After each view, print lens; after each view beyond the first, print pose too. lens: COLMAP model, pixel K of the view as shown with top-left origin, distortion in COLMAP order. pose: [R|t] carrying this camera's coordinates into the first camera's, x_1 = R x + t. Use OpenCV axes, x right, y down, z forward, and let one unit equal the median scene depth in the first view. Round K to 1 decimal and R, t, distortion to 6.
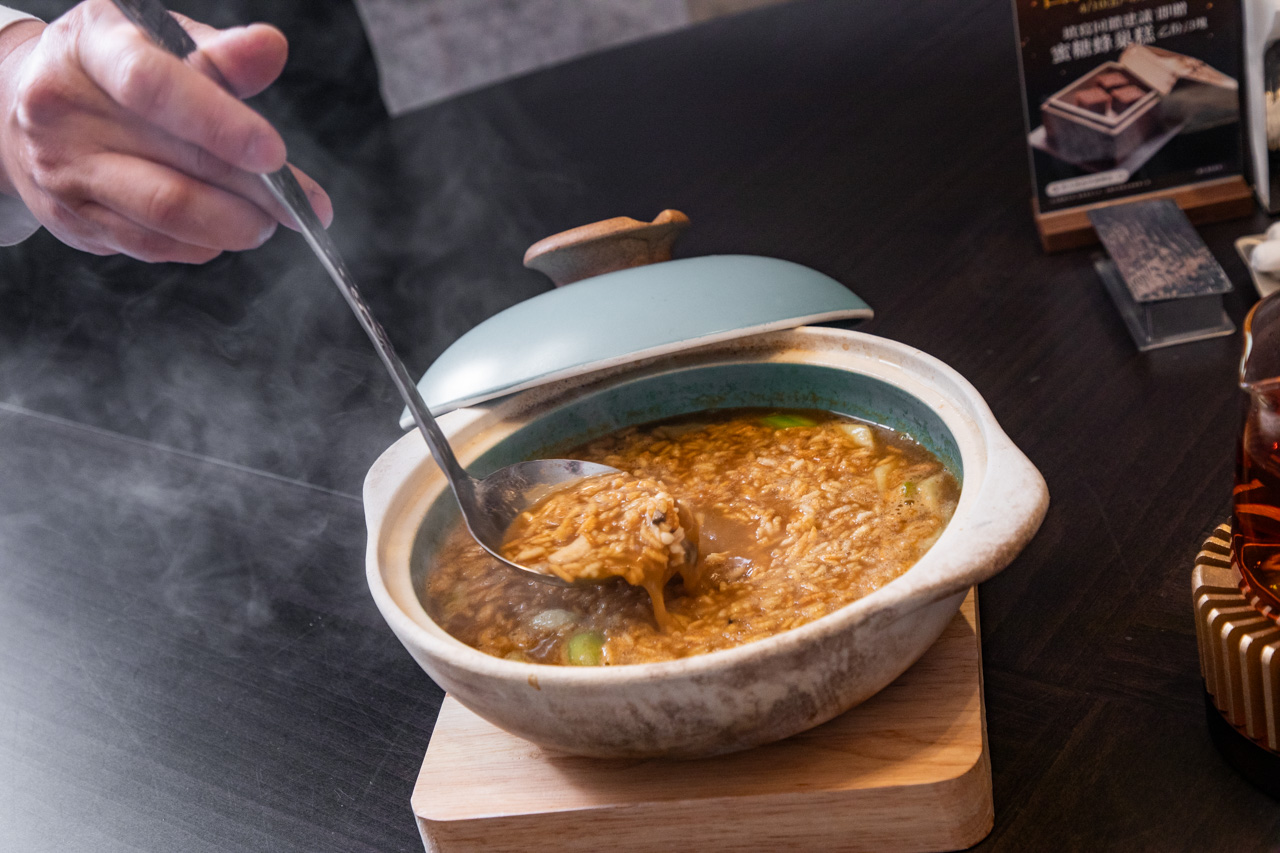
lens RADIAL K [[1872.4, 0, 640.0], [0, 1872.4, 426.5], [0, 0, 1]] dist [0.193861, 0.114667]
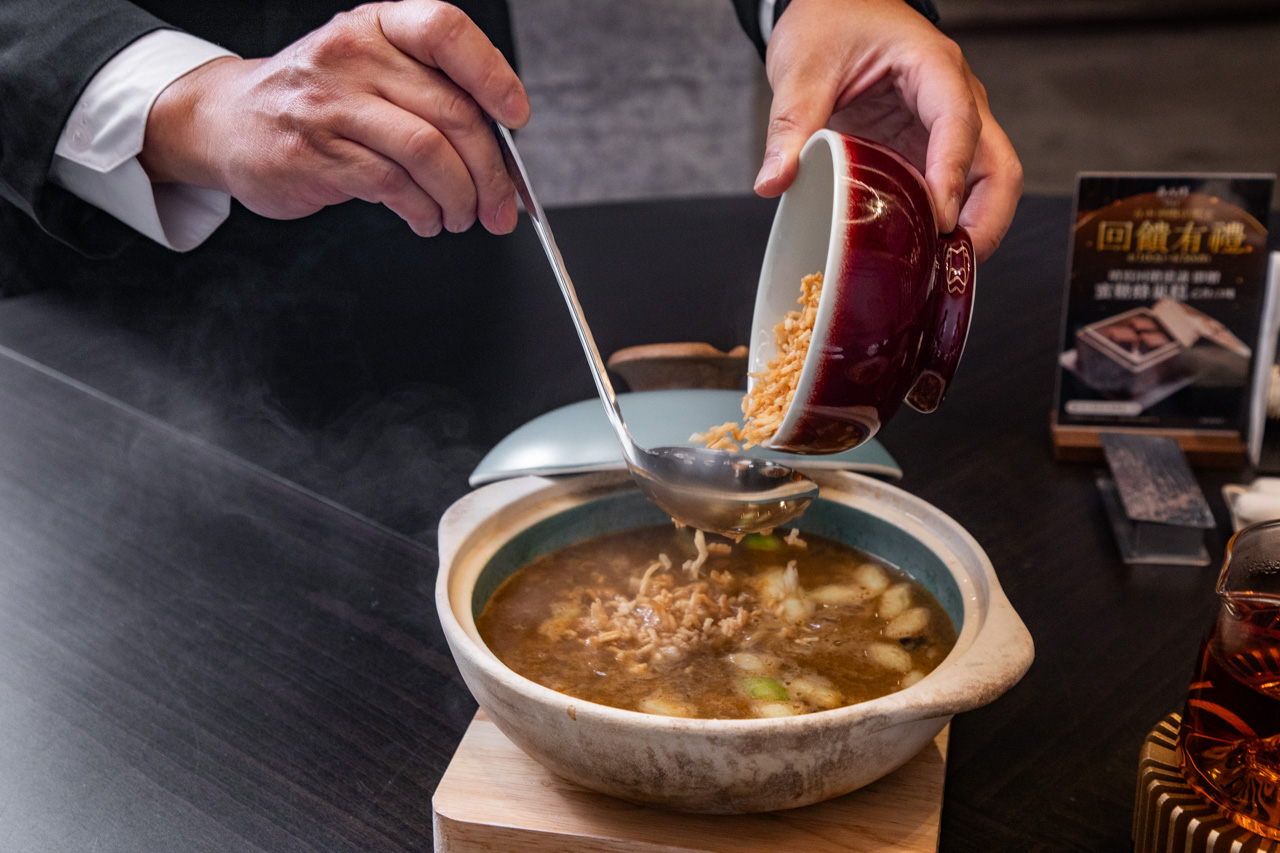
lens RADIAL K [[1872.4, 0, 640.0], [0, 1872.4, 426.5], [0, 0, 1]] dist [0.193861, 0.114667]
pose [[0.976179, 0.216762, 0.009392, -0.057057], [-0.215426, 0.973492, -0.076846, 0.039194], [-0.025801, 0.072993, 0.996999, -0.152469]]
